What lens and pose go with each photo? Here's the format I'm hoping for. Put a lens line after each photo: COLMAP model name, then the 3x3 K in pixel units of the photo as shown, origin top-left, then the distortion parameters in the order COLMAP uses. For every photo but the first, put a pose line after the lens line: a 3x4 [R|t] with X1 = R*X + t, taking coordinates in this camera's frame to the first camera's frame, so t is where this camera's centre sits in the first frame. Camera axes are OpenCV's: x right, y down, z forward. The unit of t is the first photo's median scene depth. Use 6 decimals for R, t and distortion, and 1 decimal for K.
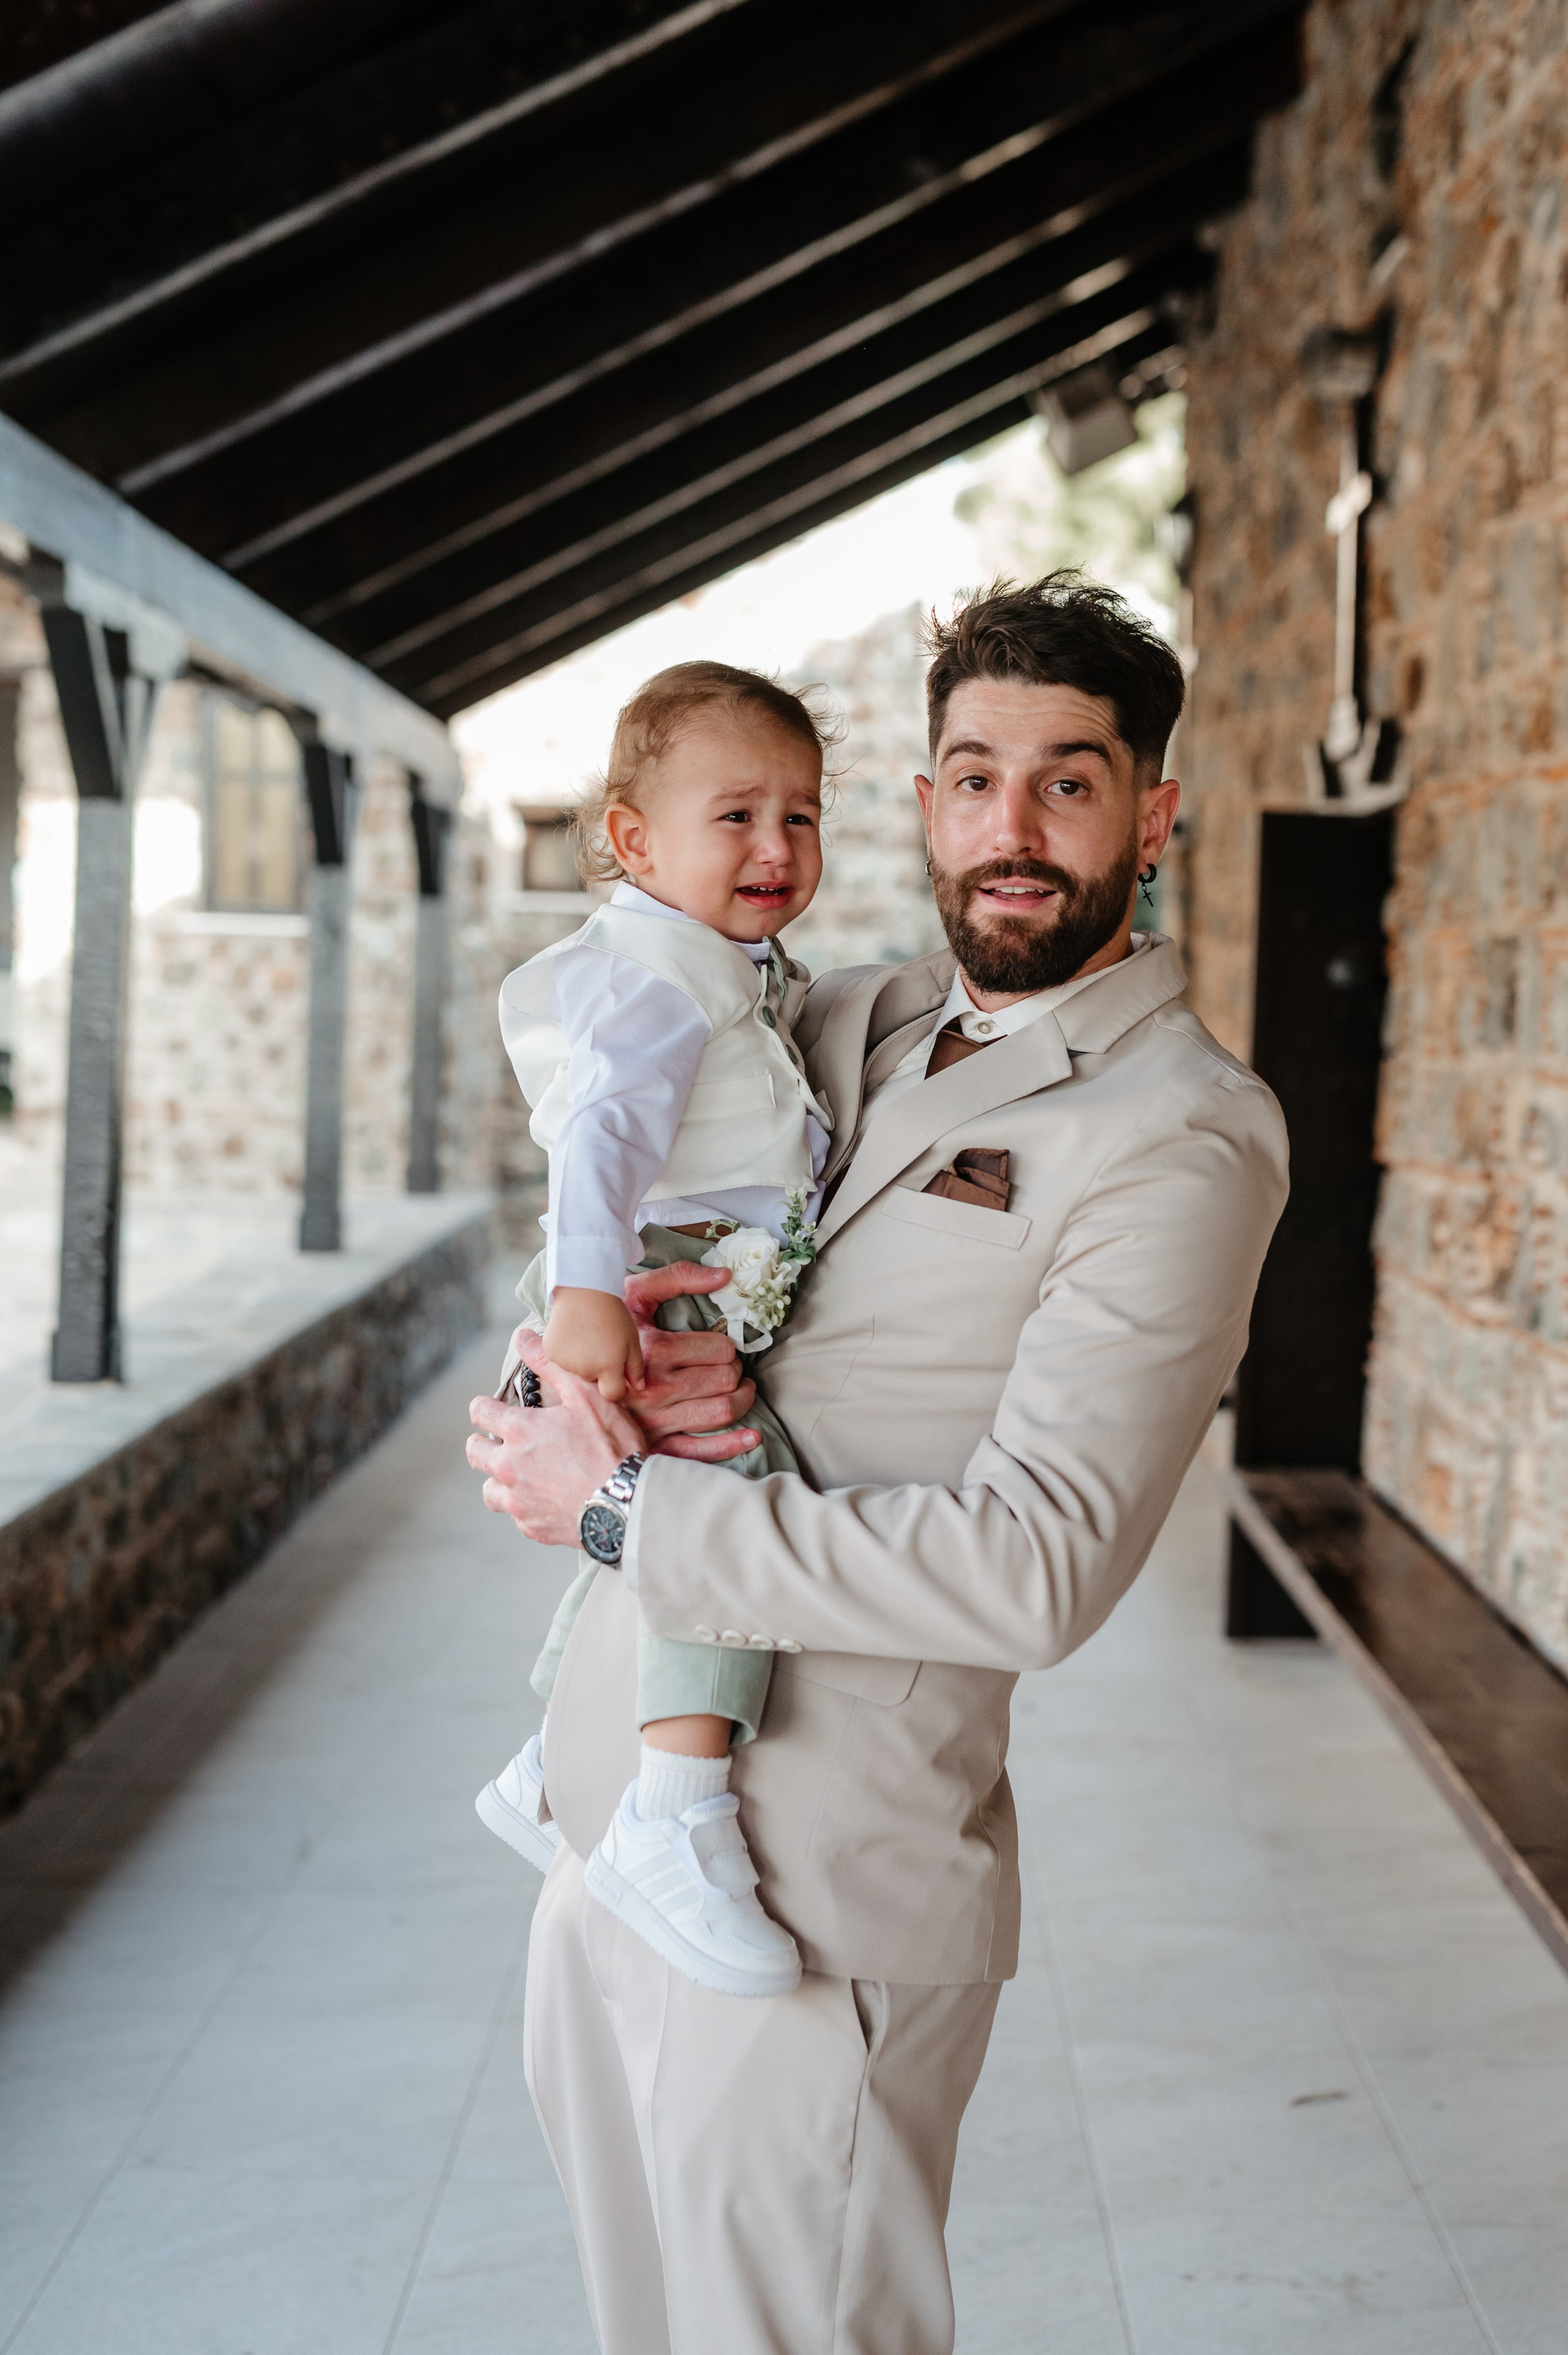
lens RADIAL K [[3191.4, 0, 790.8], [0, 3191.4, 1220.5], [0, 0, 1]] dist [0.064301, 0.000000]
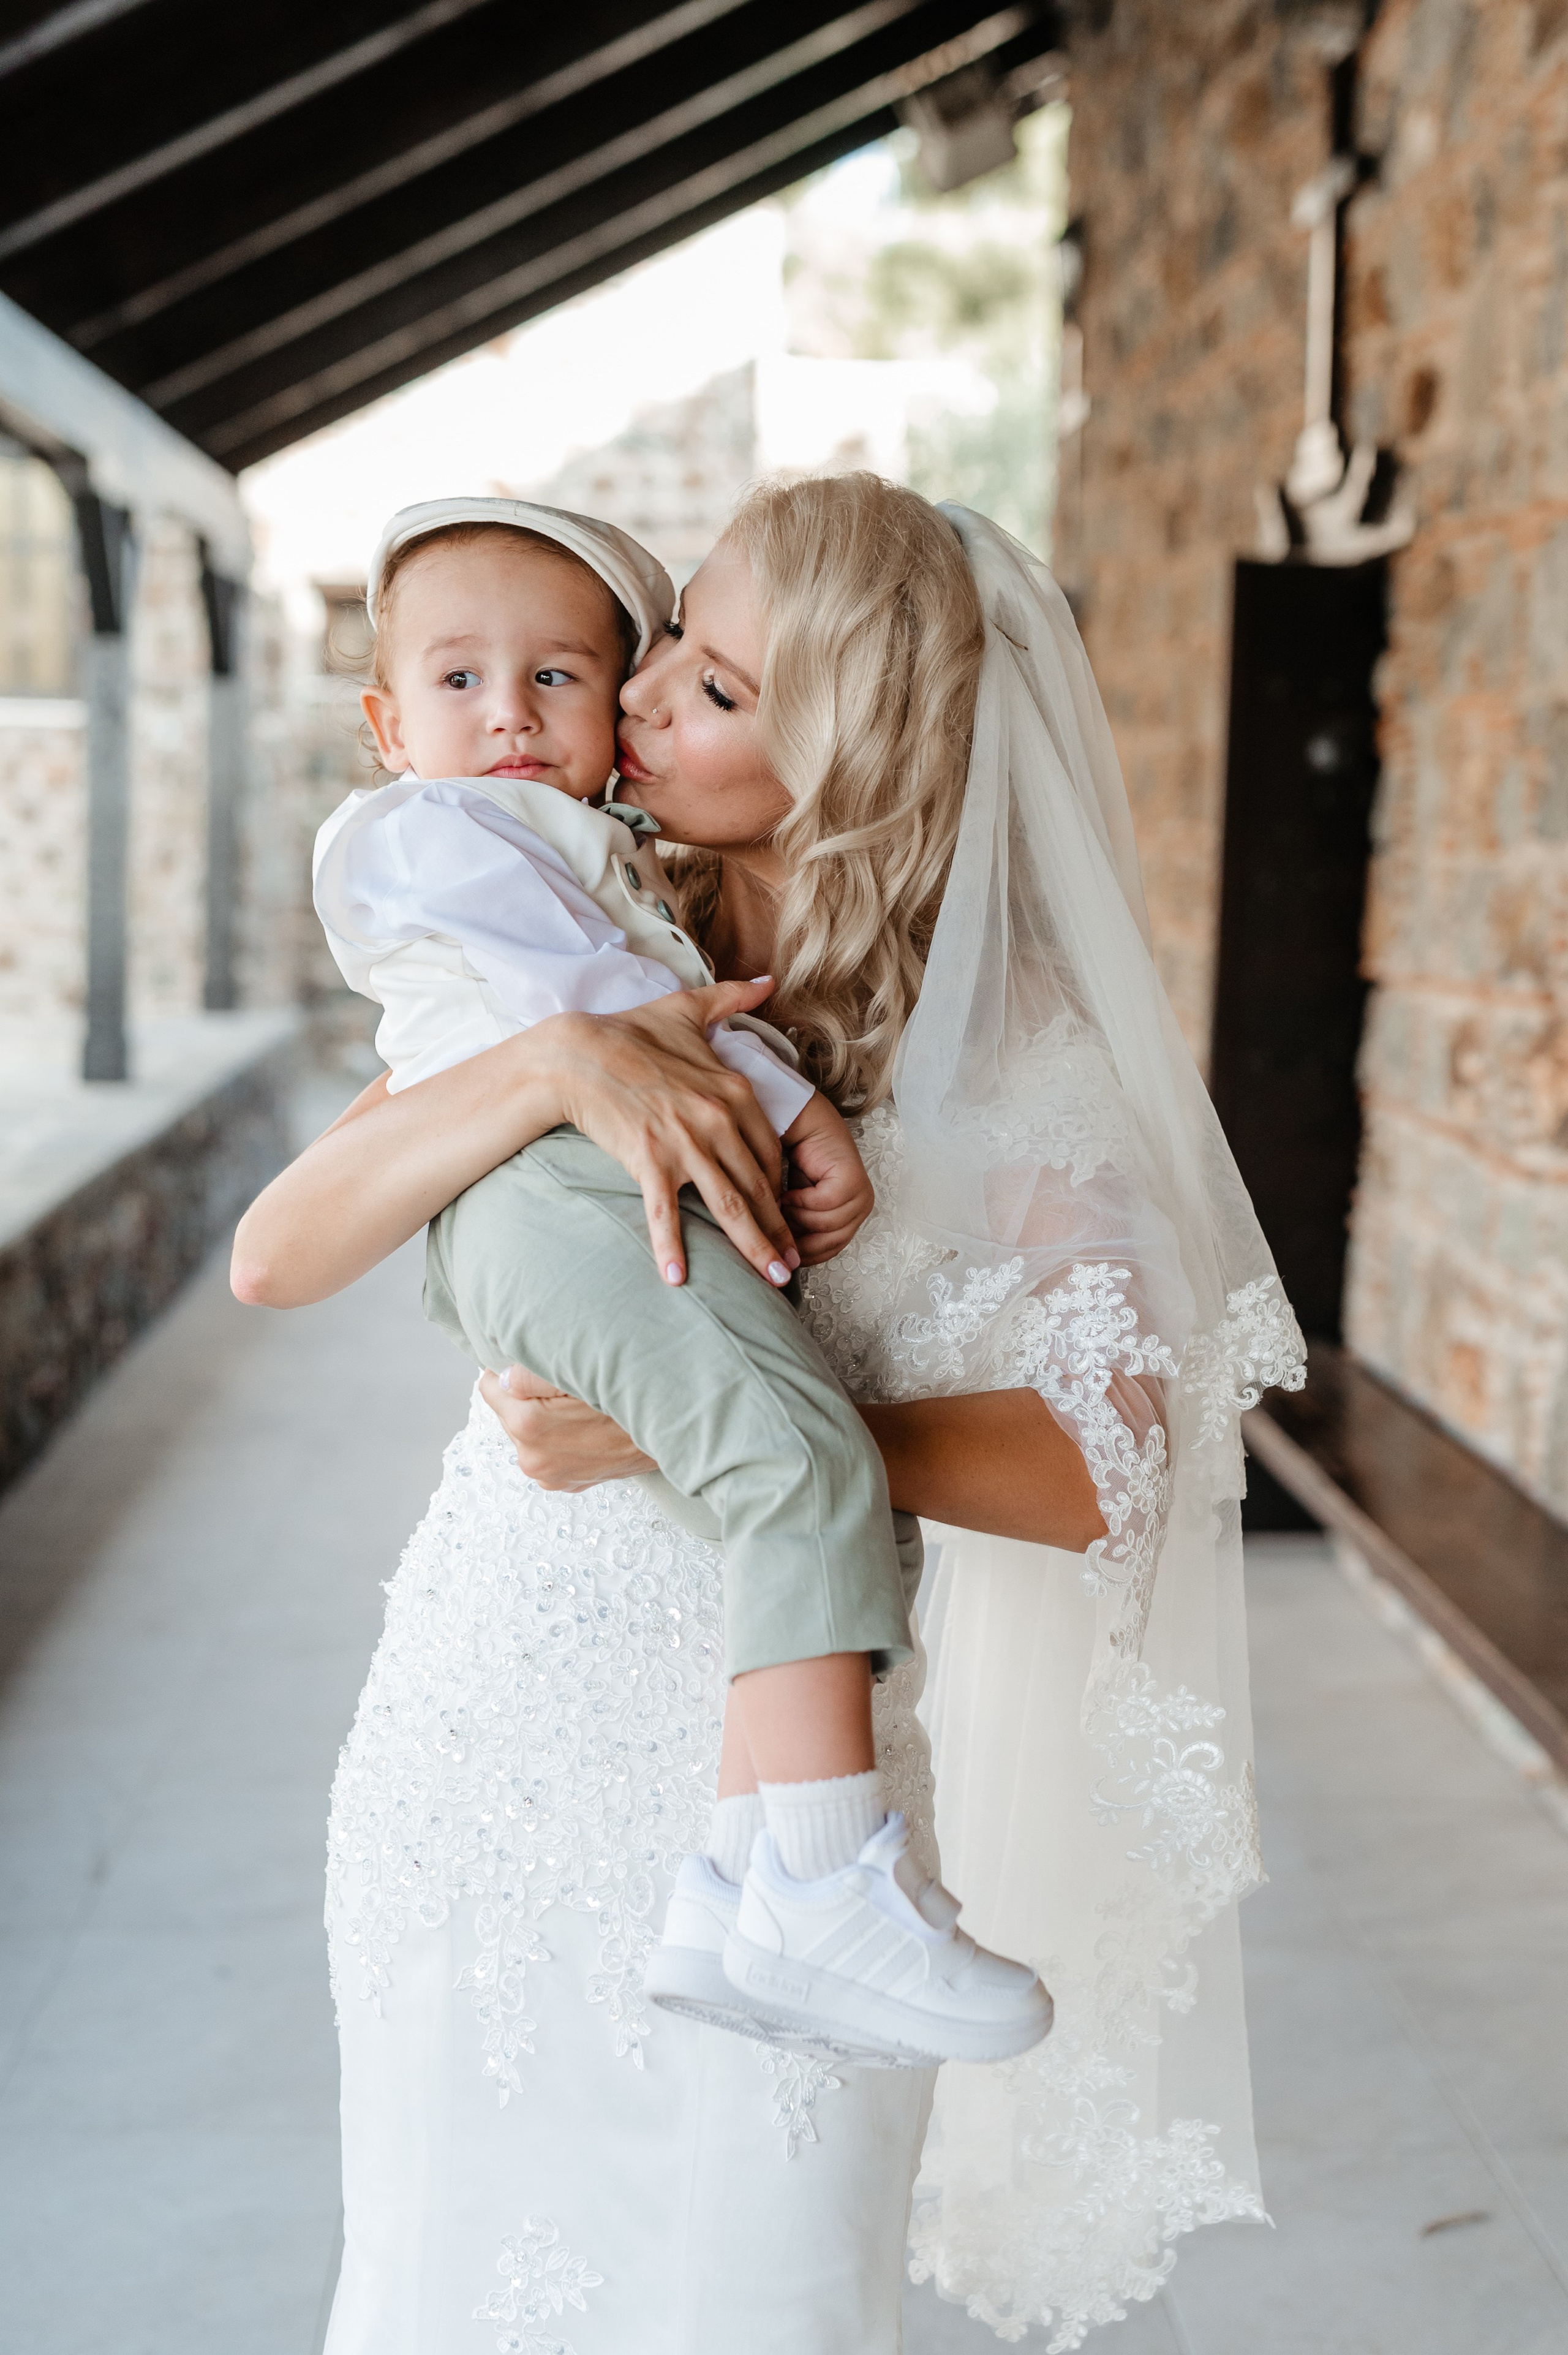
lens RADIAL K [[3191.4, 0, 780.0], [0, 3191.4, 1211.7], [0, 0, 1]] dist [0.064301, 0.000000]
pose [[0.998091, -0.010323, 0.060886, -0.023672], [0.006787, 0.998293, 0.058002, -0.006635], [-0.061381, -0.057478, 0.996458, 0.161126]]
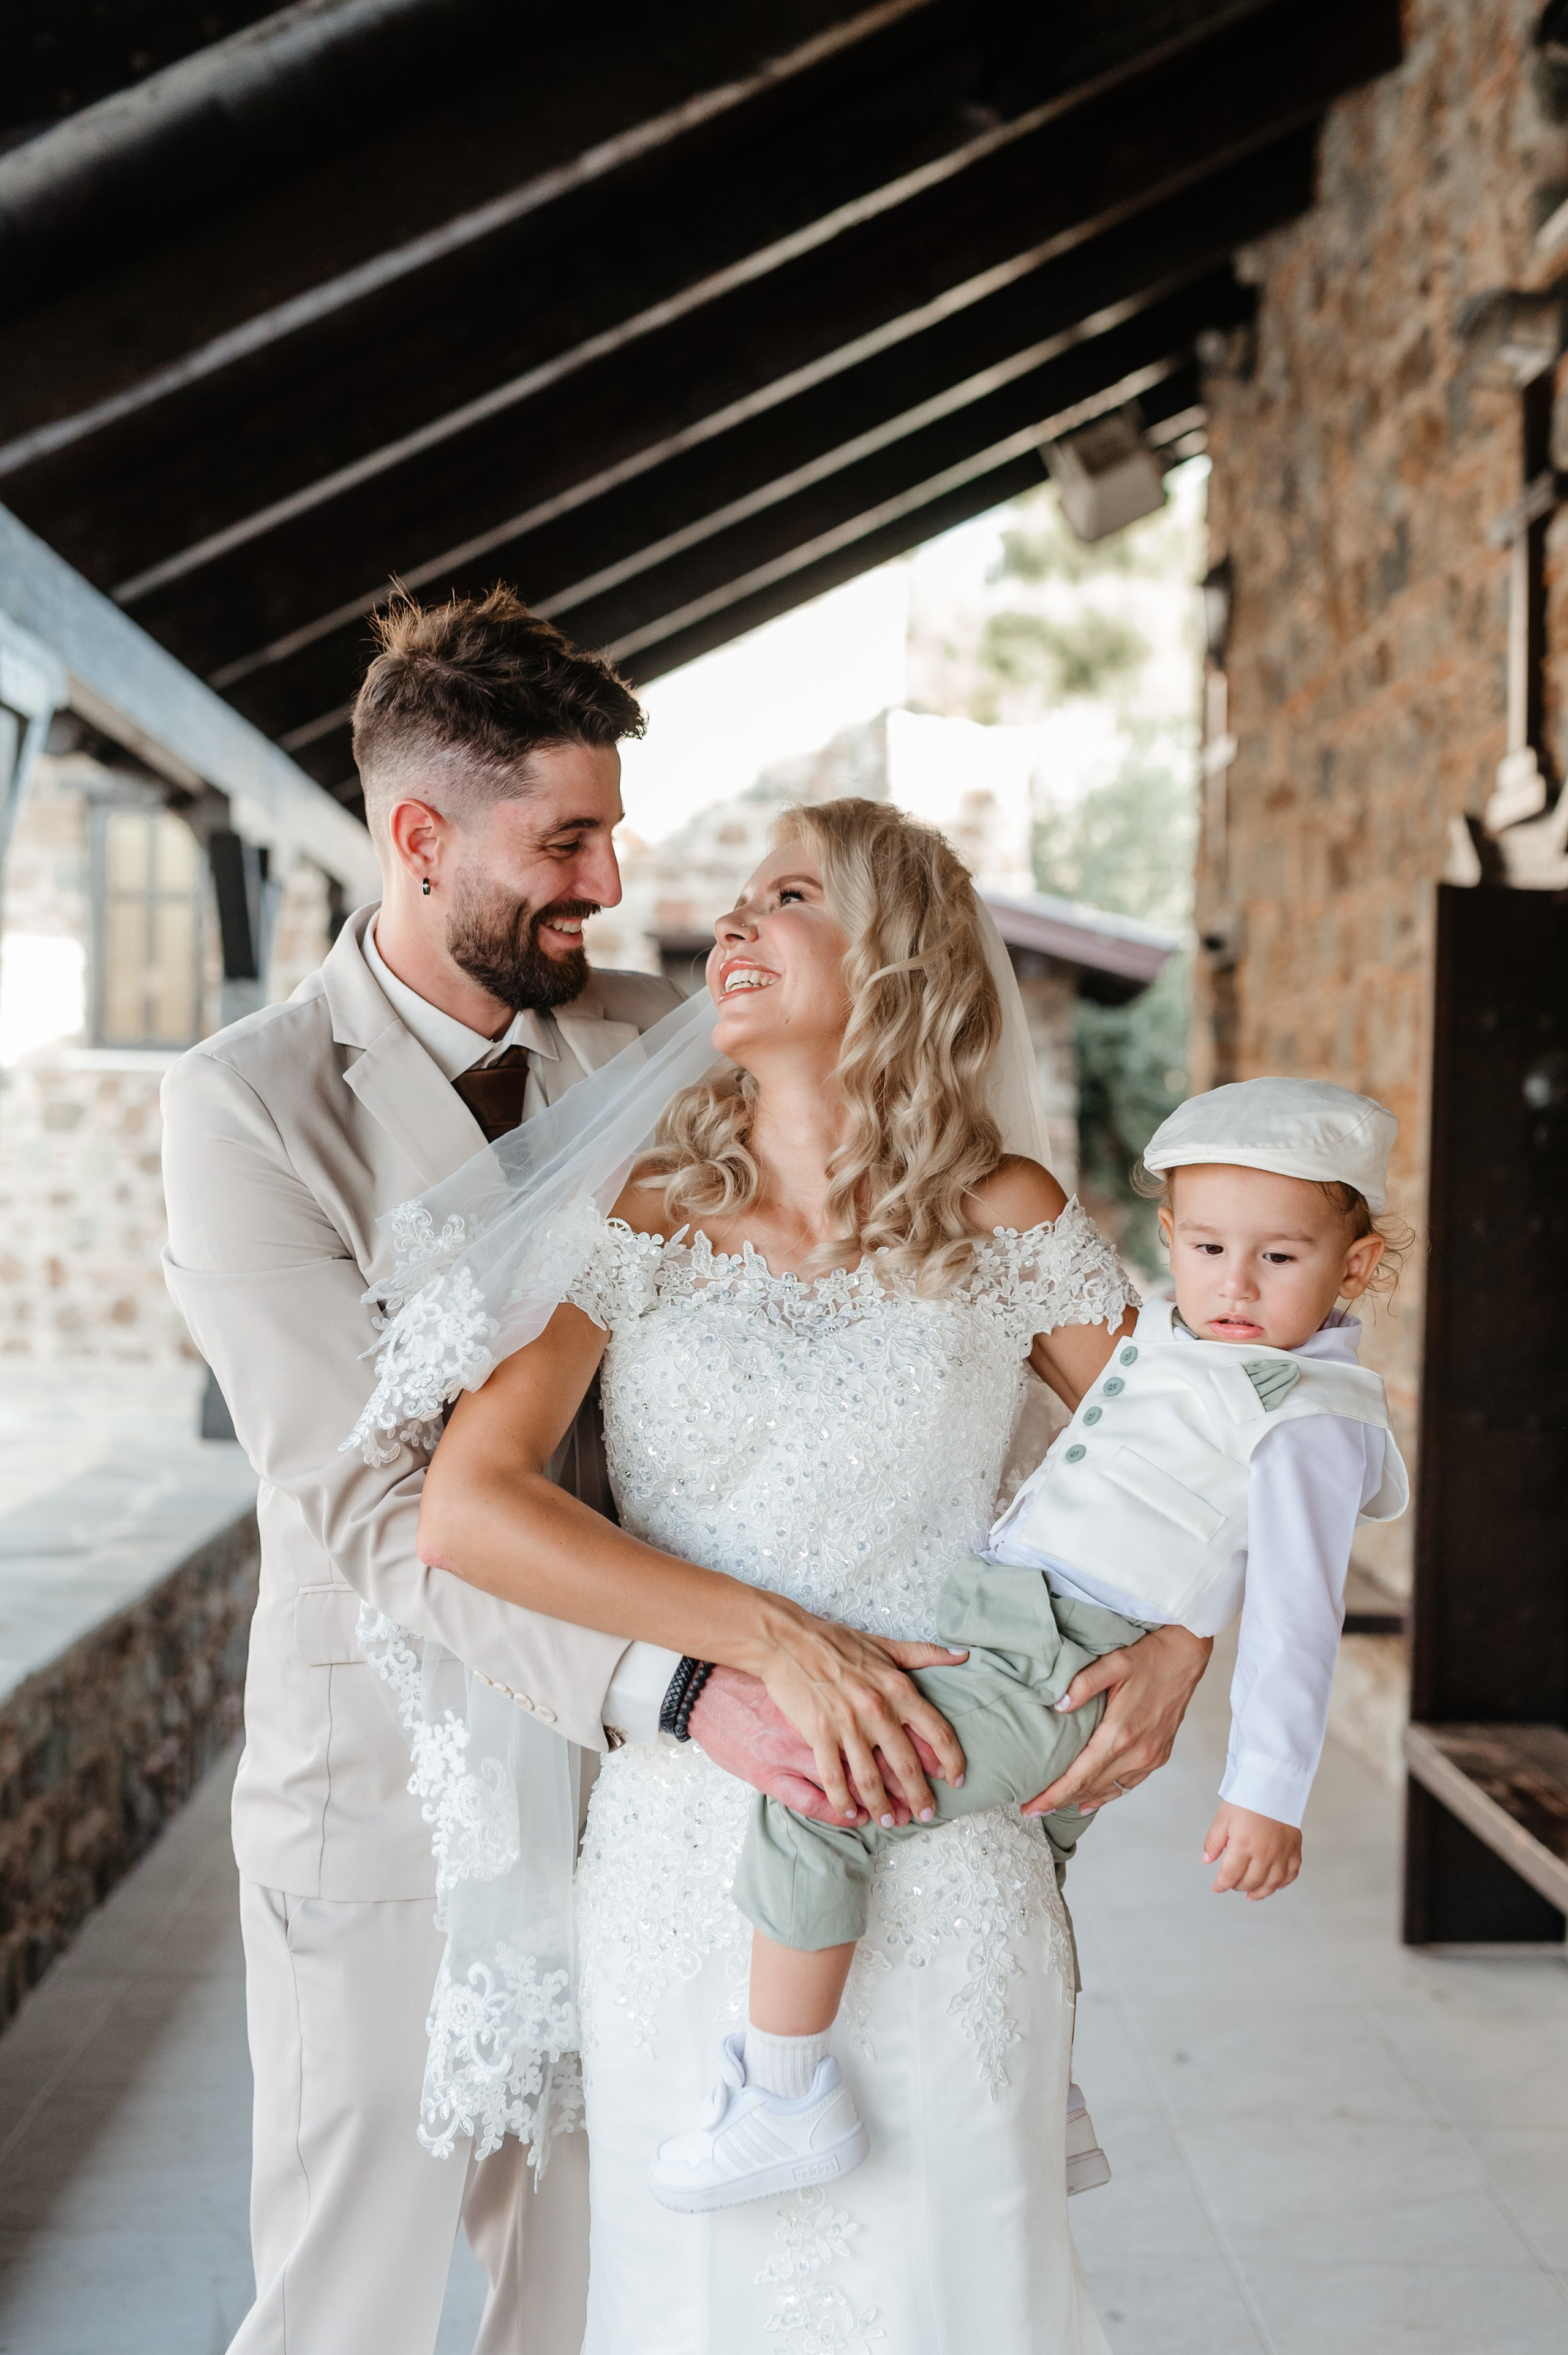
lens RADIAL K [[3191.4, 0, 754.1], [0, 3191.4, 1210.7], [0, 0, 1]] dist [0.064301, 0.000000]
pose [[0.999736, -0.003680, 0.022689, -0.039039], [0.004880, 0.998579, -0.053066, -0.006572], [-0.022461, 0.053163, 0.998333, 0.219112]]
